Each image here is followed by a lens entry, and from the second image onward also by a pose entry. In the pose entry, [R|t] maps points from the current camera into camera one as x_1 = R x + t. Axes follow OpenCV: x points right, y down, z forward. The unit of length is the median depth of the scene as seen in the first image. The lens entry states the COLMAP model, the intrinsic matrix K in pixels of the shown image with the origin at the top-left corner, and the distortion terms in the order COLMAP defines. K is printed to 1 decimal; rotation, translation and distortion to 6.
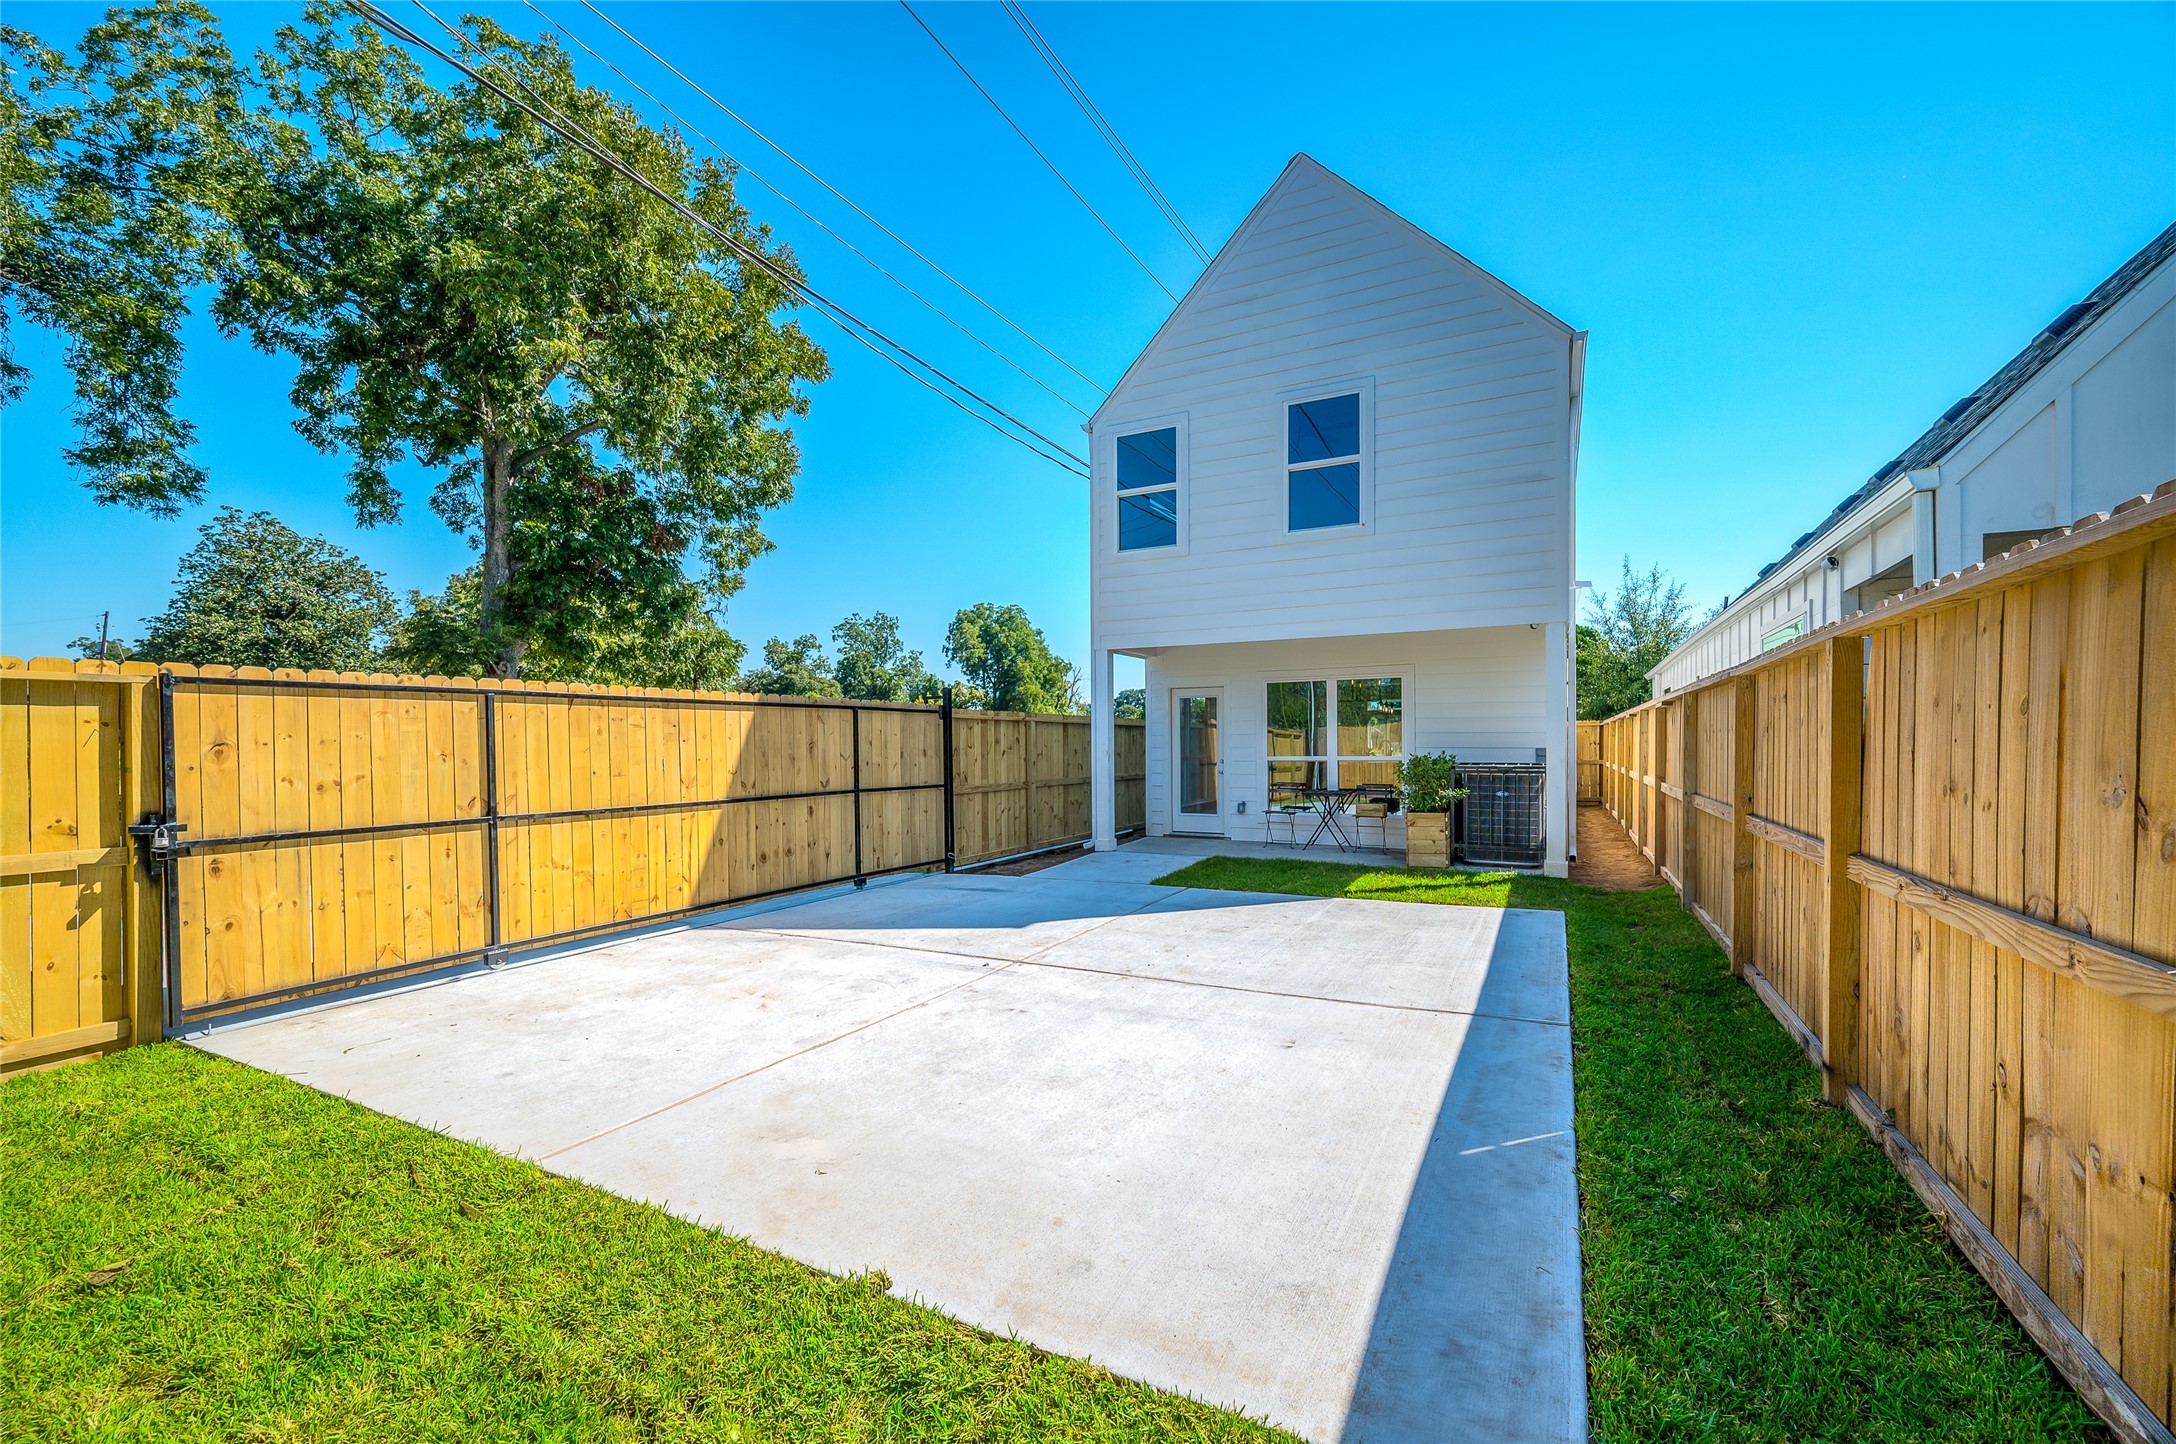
lens RADIAL K [[893.2, 0, 1090.0], [0, 893.2, 740.6], [0, 0, 1]] dist [-0.001794, -0.000078]
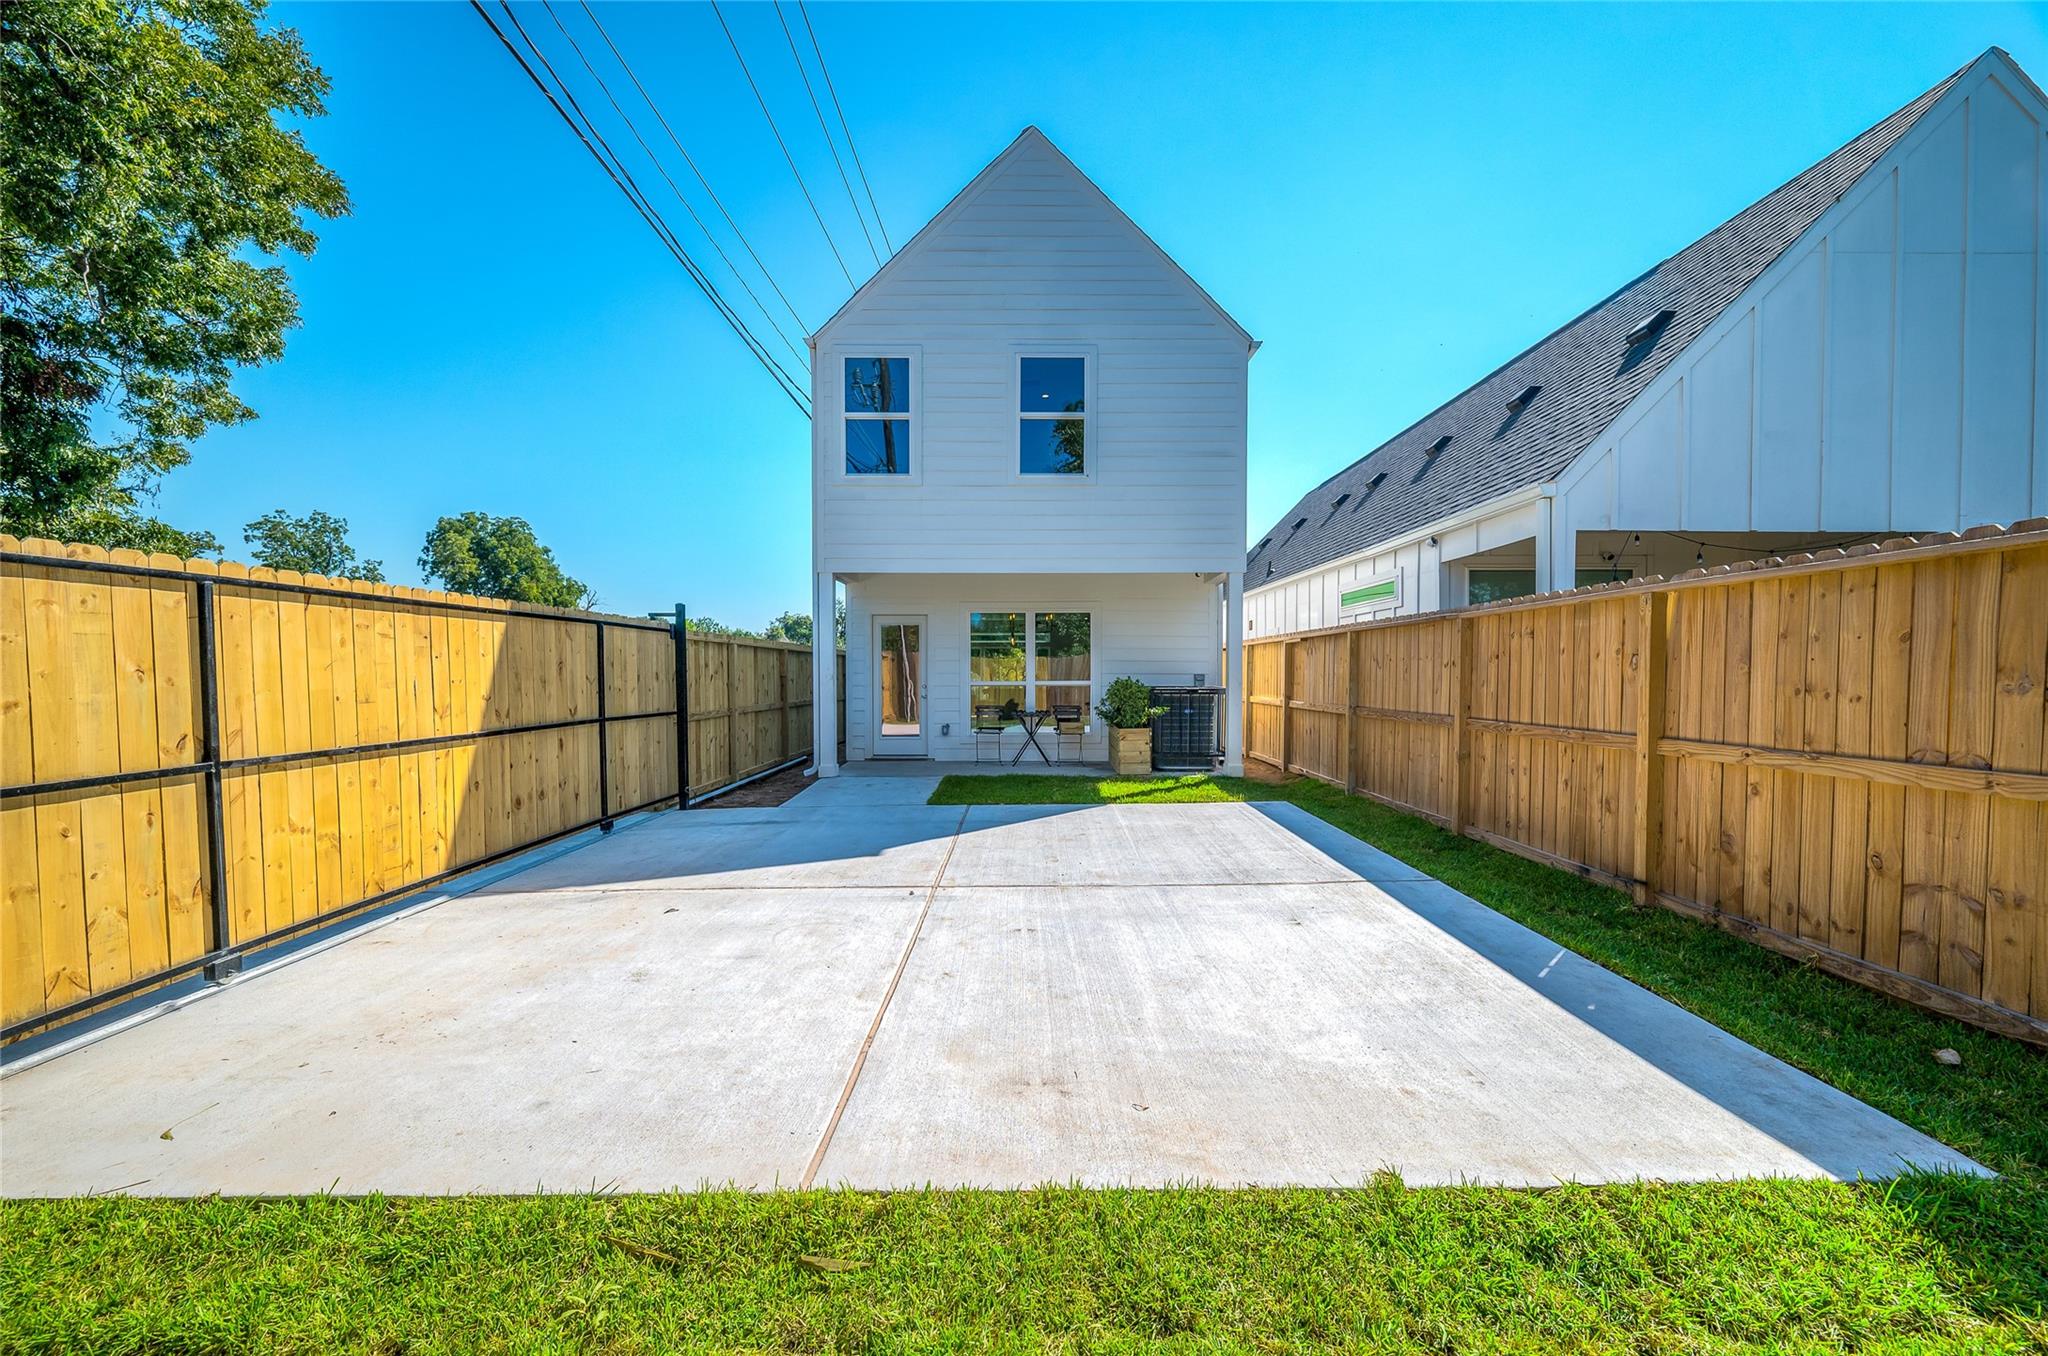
lens RADIAL K [[843.4, 0, 1029.6], [0, 843.4, 682.2], [0, 0, 1]] dist [-0.002572, -0.000018]
pose [[0.882882, -0.000587, 0.469594, -0.310280], [-0.005482, 0.999918, 0.011557, 0.009708], [-0.469562, -0.012778, 0.882807, 0.104709]]
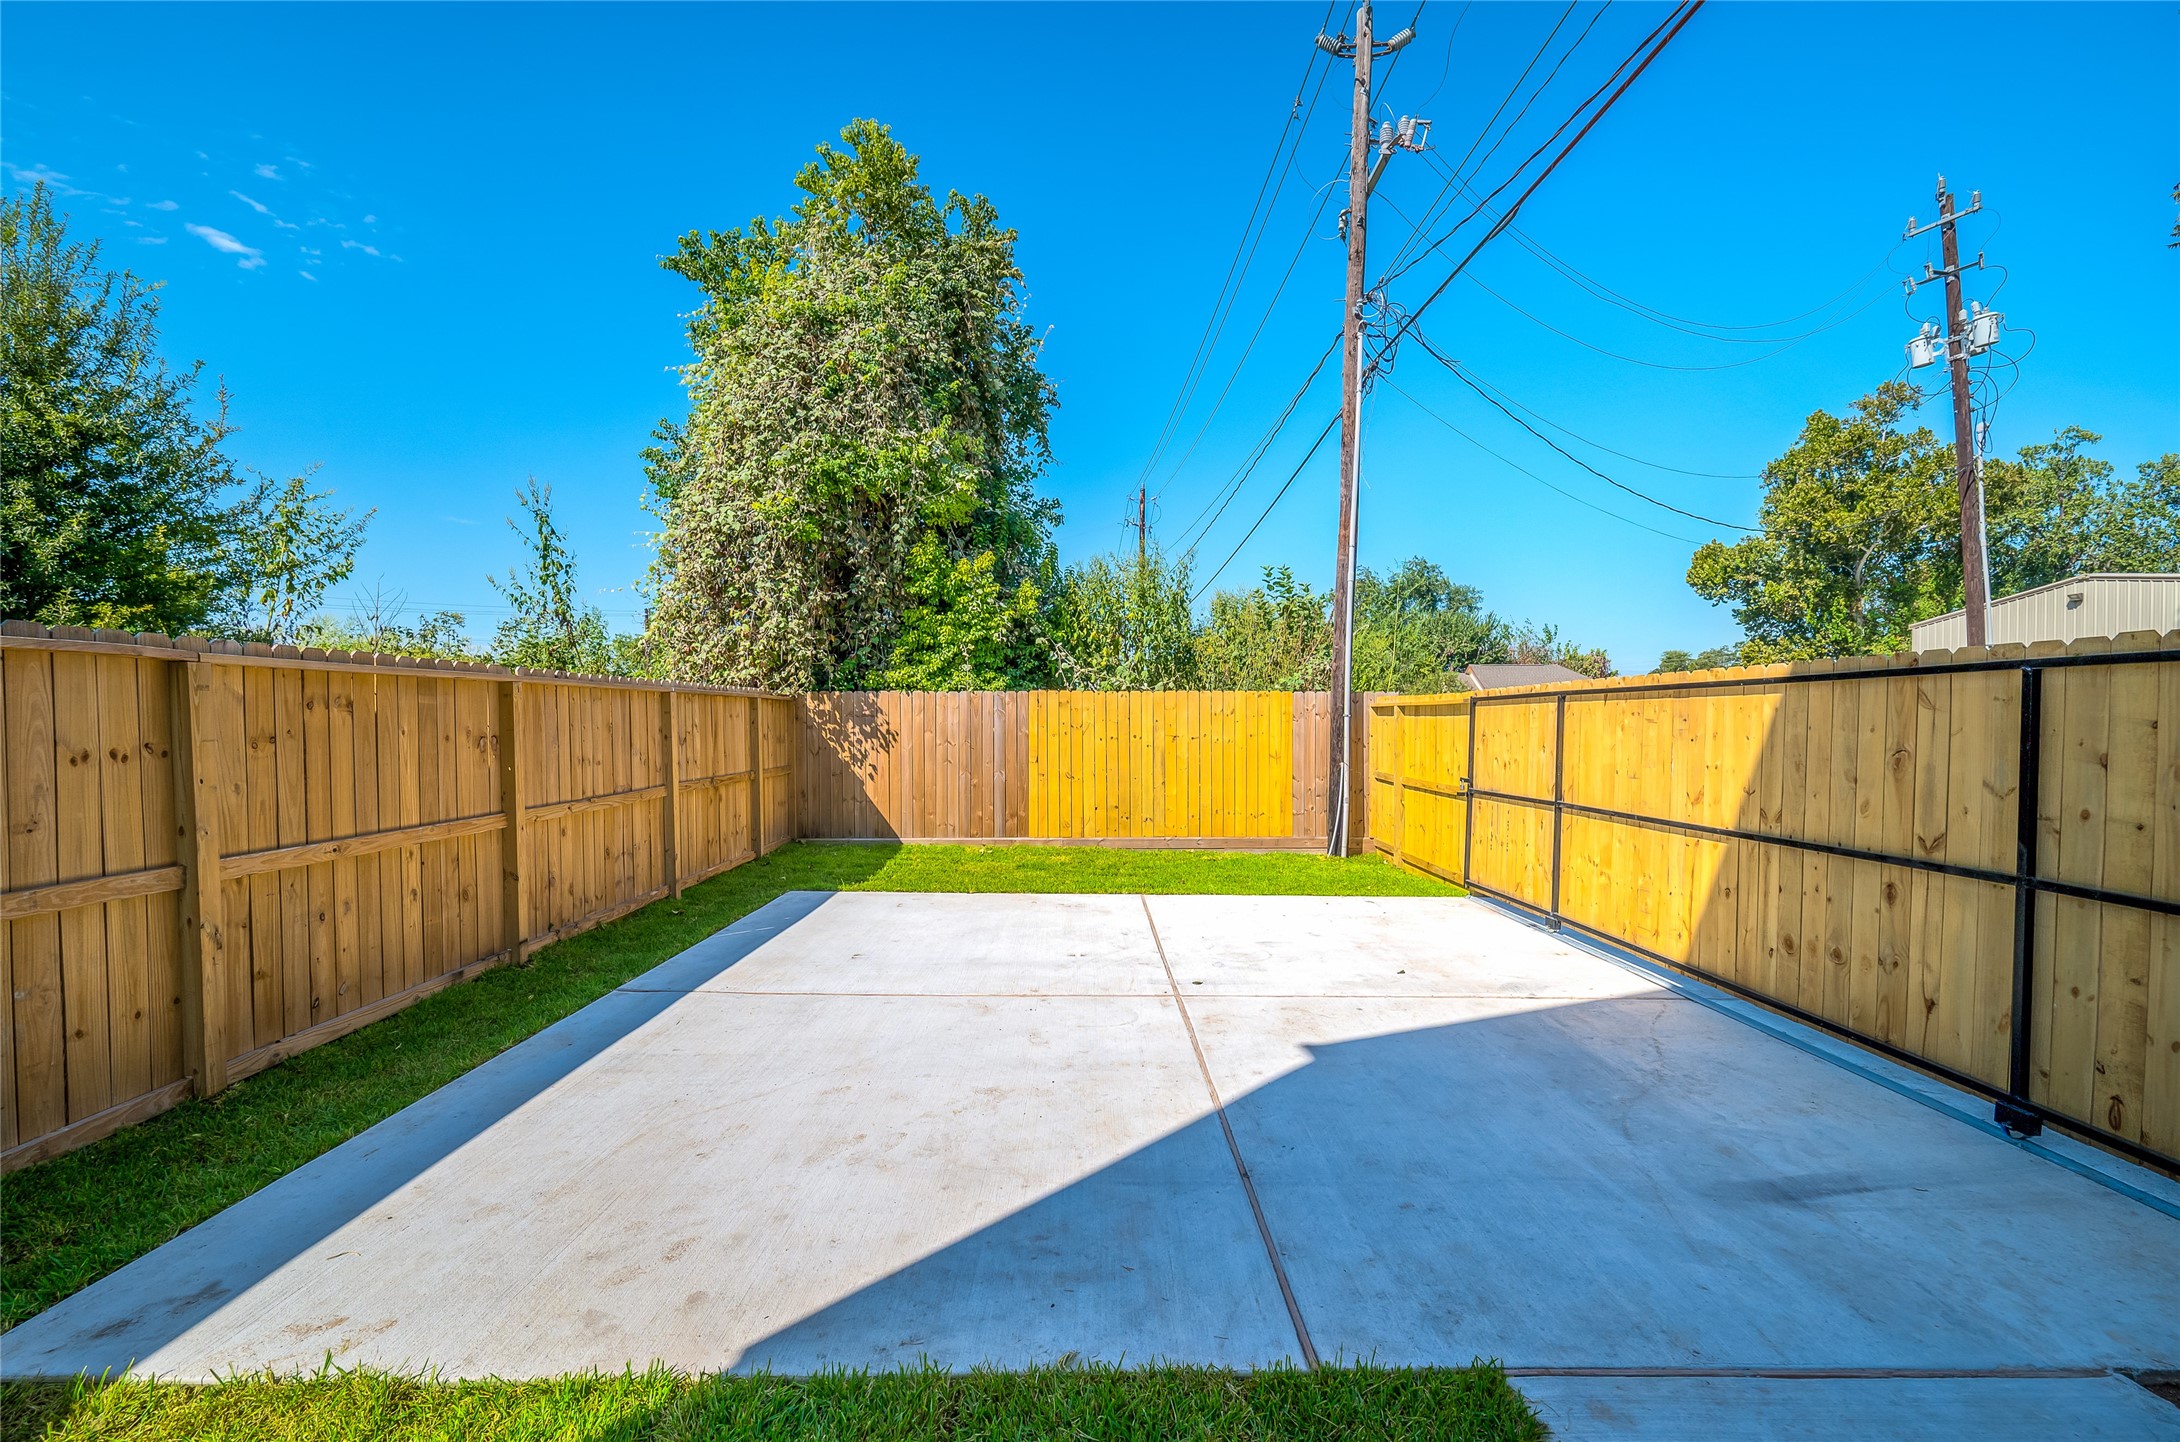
lens RADIAL K [[897.8, 0, 1095.9], [0, 897.8, 725.5], [0, 0, 1]] dist [-0.002572, -0.000018]
pose [[-0.873445, 0.006489, -0.486879, 0.305070], [0.004410, 0.999976, 0.005416, -0.016211], [0.486902, 0.002584, -0.873453, 1.270270]]
